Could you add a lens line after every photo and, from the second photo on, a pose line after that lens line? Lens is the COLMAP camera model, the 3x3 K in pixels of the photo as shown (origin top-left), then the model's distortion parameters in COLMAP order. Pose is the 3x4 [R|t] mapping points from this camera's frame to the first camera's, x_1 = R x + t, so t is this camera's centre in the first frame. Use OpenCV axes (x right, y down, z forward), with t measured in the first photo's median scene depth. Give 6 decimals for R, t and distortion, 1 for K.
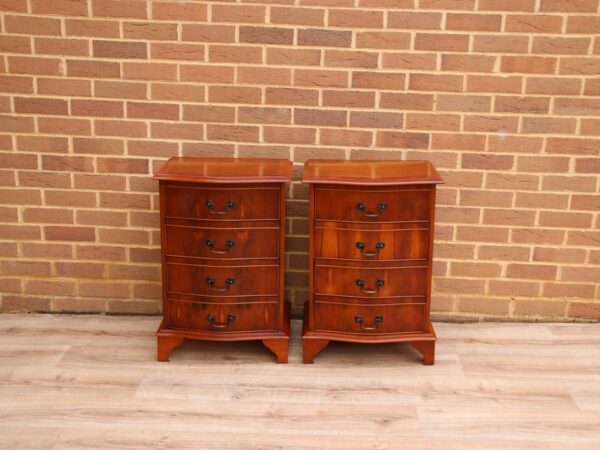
lens RADIAL K [[794.7, 0, 300.3], [0, 794.7, 229.8], [0, 0, 1]] dist [0.110935, 0.000000]
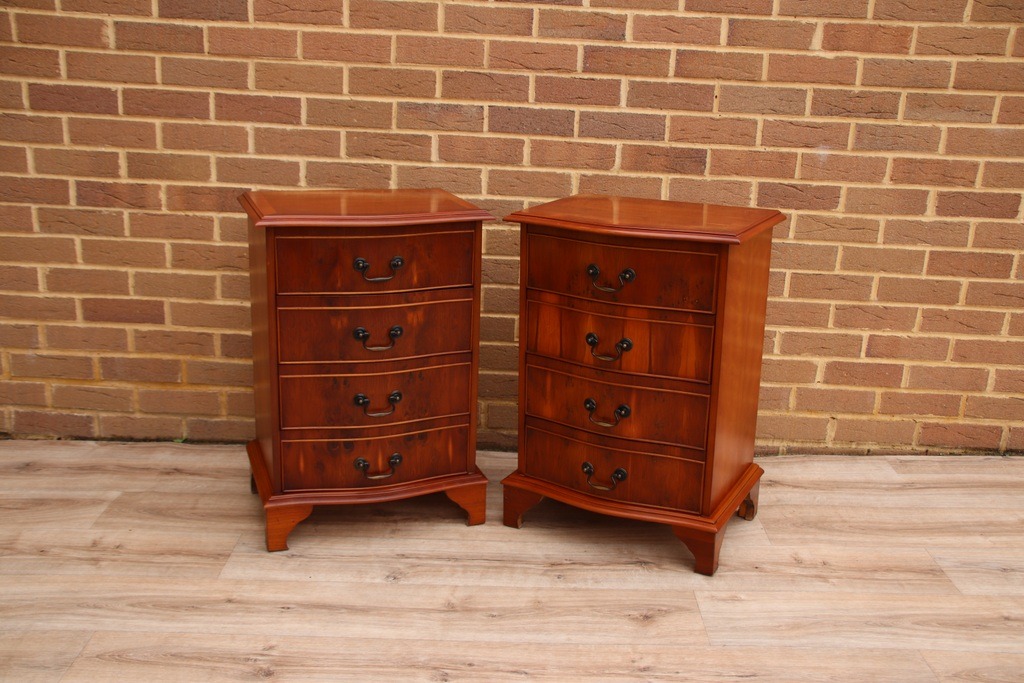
lens RADIAL K [[1073.3, 0, 509.5], [0, 1073.3, 347.8], [0, 0, 1]] dist [0.057684, 0.000000]
pose [[0.999573, 0.003261, 0.029022, -0.014988], [-0.003429, 0.999978, 0.005724, 0.028682], [-0.029002, -0.005821, 0.999562, 0.166318]]
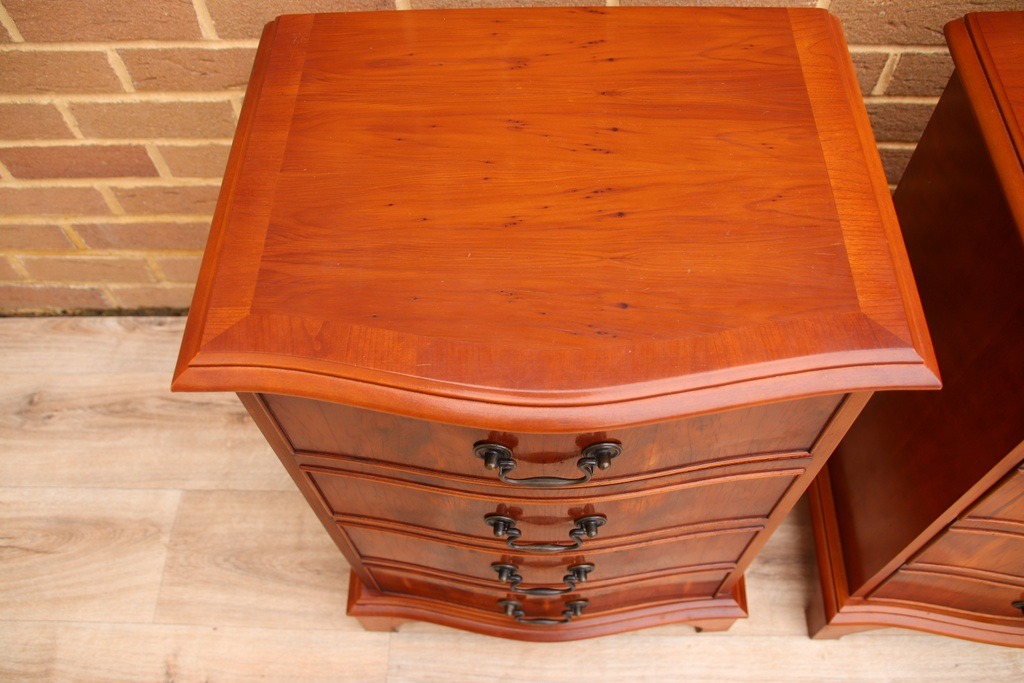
lens RADIAL K [[872.8, 0, 502.8], [0, 872.8, 356.3], [0, 0, 1]] dist [-0.117694, 0.122076]
pose [[0.998389, -0.036076, -0.043795, -0.108674], [0.056301, 0.725761, 0.685639, -0.169566], [0.007050, -0.687000, 0.726623, 0.726207]]
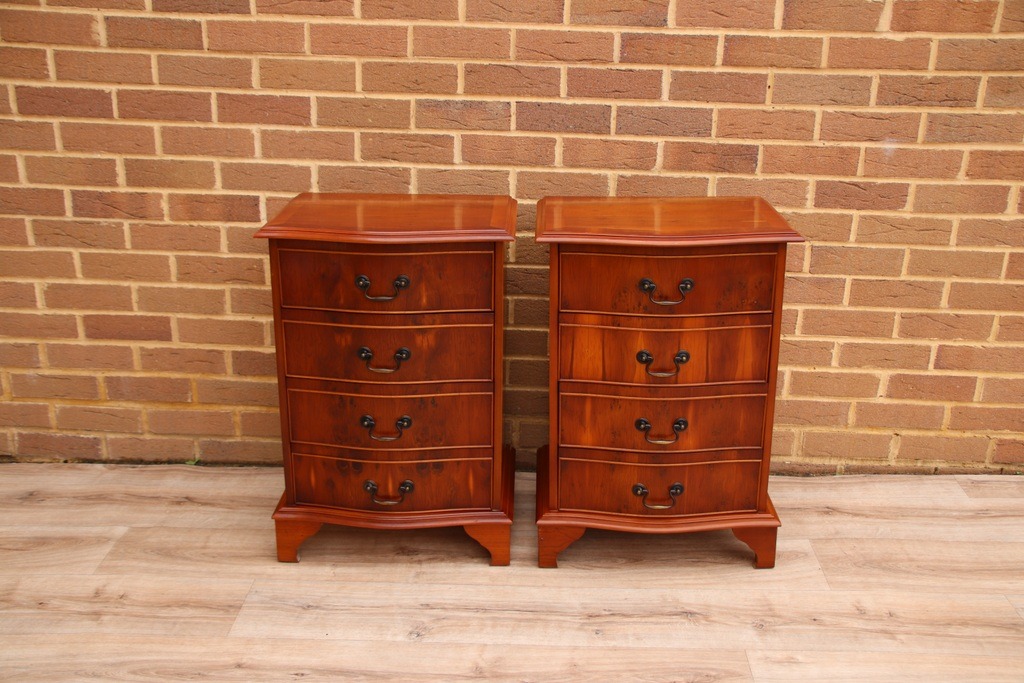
lens RADIAL K [[1073.3, 0, 510.7], [0, 1073.3, 352.5], [0, 0, 1]] dist [0.057684, 0.000000]
pose [[0.999956, -0.007891, -0.005031, -0.008945], [0.008190, 0.998002, 0.062651, -0.024544], [0.004527, -0.062690, 0.998023, 0.234669]]
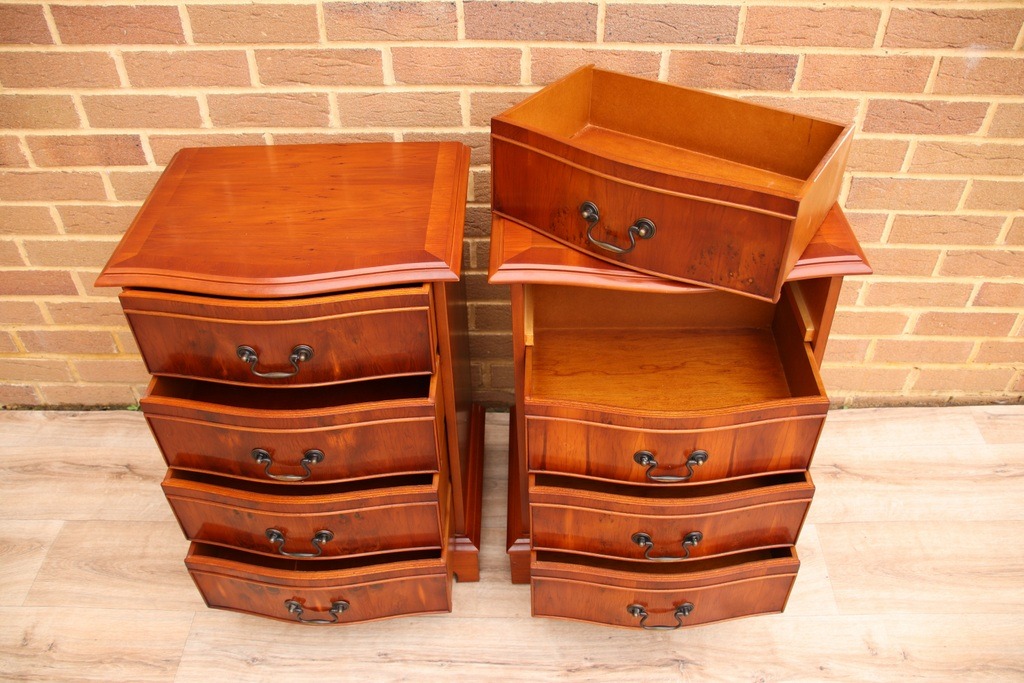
lens RADIAL K [[872.8, 0, 507.7], [0, 872.8, 352.6], [0, 0, 1]] dist [-0.117694, 0.122076]
pose [[0.999230, -0.033931, -0.019716, 0.016377], [0.039124, 0.900449, 0.433197, -0.176735], [0.003055, -0.433635, 0.901083, 0.534638]]
